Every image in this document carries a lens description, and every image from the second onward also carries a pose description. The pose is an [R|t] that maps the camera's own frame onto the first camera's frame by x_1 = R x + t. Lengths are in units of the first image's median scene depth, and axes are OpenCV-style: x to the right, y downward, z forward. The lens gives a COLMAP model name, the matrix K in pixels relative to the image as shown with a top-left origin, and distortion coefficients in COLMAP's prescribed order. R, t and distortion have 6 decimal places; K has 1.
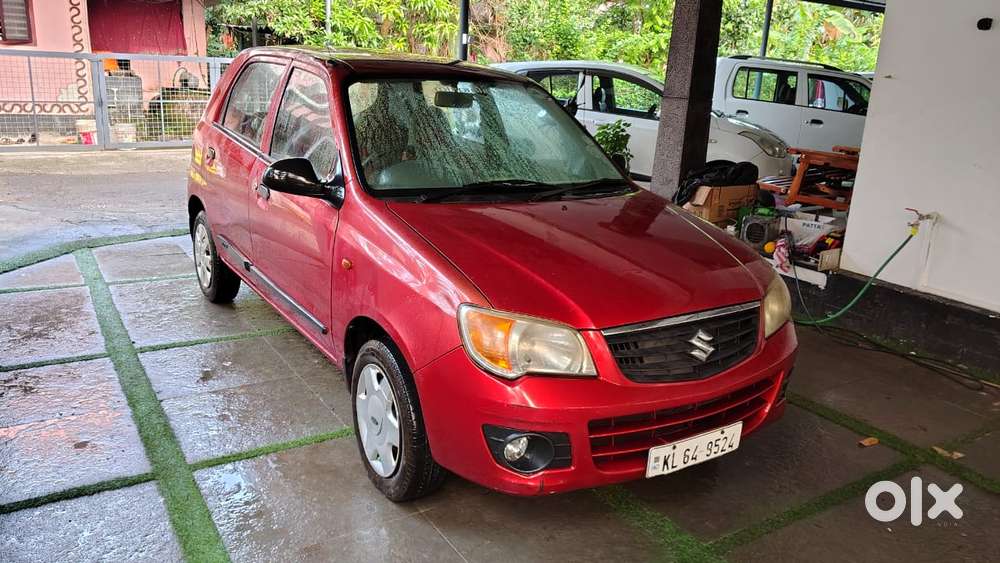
lens RADIAL K [[762.6, 0, 499.2], [0, 762.6, 273.5], [0, 0, 1]] dist [0.004369, -0.033748]
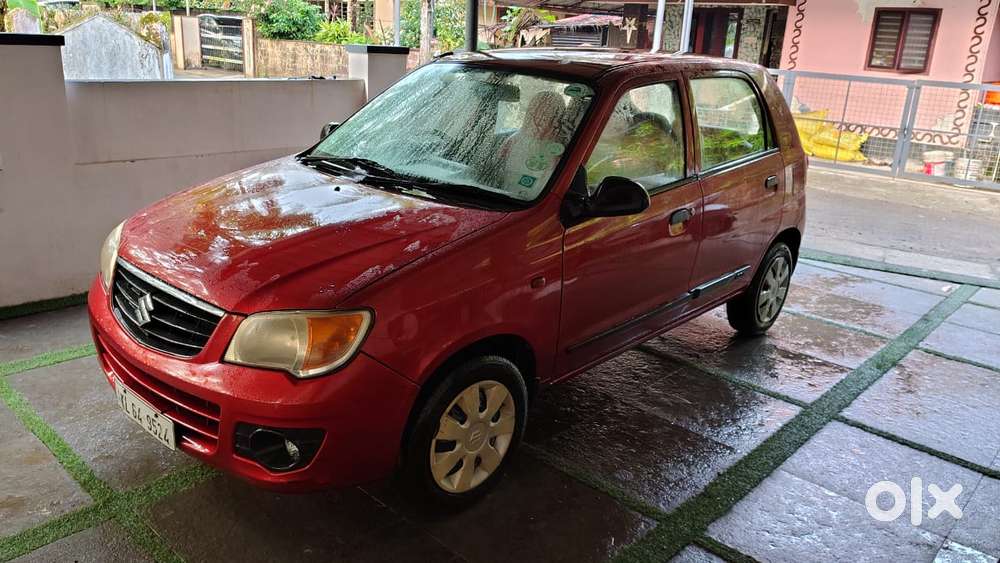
lens RADIAL K [[756.3, 0, 499.6], [0, 756.3, 273.3], [0, 0, 1]] dist [0.017948, -0.048756]
pose [[0.266816, 0.248112, -0.931262, 1.064729], [-0.297557, 0.940291, 0.165264, -0.205419], [0.916662, 0.233009, 0.324712, 0.900178]]
